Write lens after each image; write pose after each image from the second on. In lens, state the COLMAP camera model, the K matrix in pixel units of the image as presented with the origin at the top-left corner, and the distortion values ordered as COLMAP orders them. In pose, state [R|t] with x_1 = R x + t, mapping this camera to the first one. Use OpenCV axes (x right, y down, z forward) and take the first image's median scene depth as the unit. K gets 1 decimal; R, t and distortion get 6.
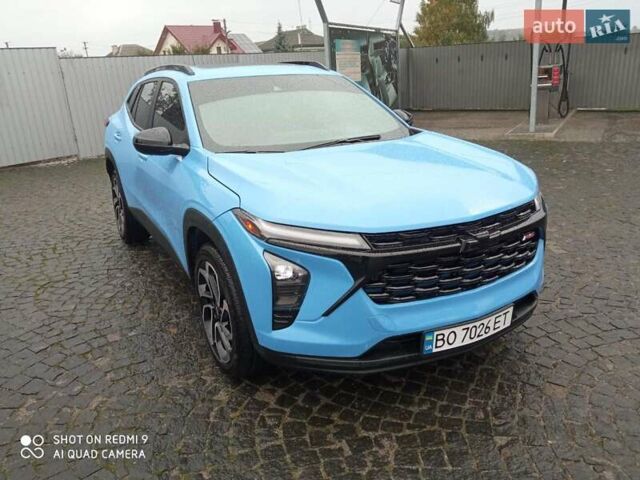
lens RADIAL K [[574.6, 0, 320.8], [0, 574.6, 241.2], [0, 0, 1]] dist [0.010374, 0.003446]
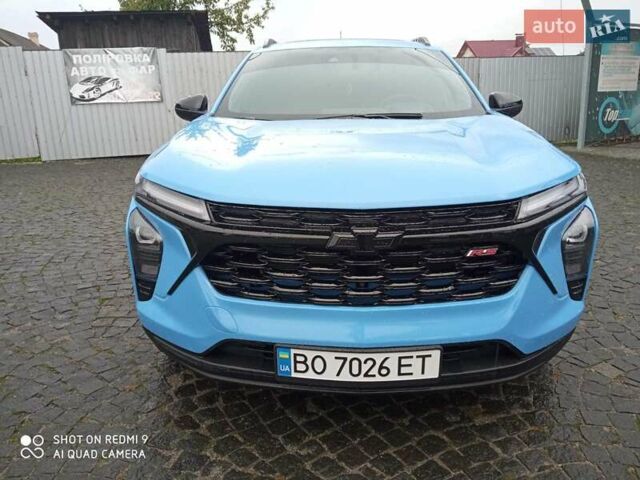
lens RADIAL K [[574.6, 0, 318.9], [0, 574.6, 240.1], [0, 0, 1]] dist [0.010374, 0.003446]
pose [[0.841127, 0.154987, -0.518156, 0.589194], [-0.176980, 0.984189, 0.007090, 0.006683], [0.511062, 0.085740, 0.855257, 0.365101]]
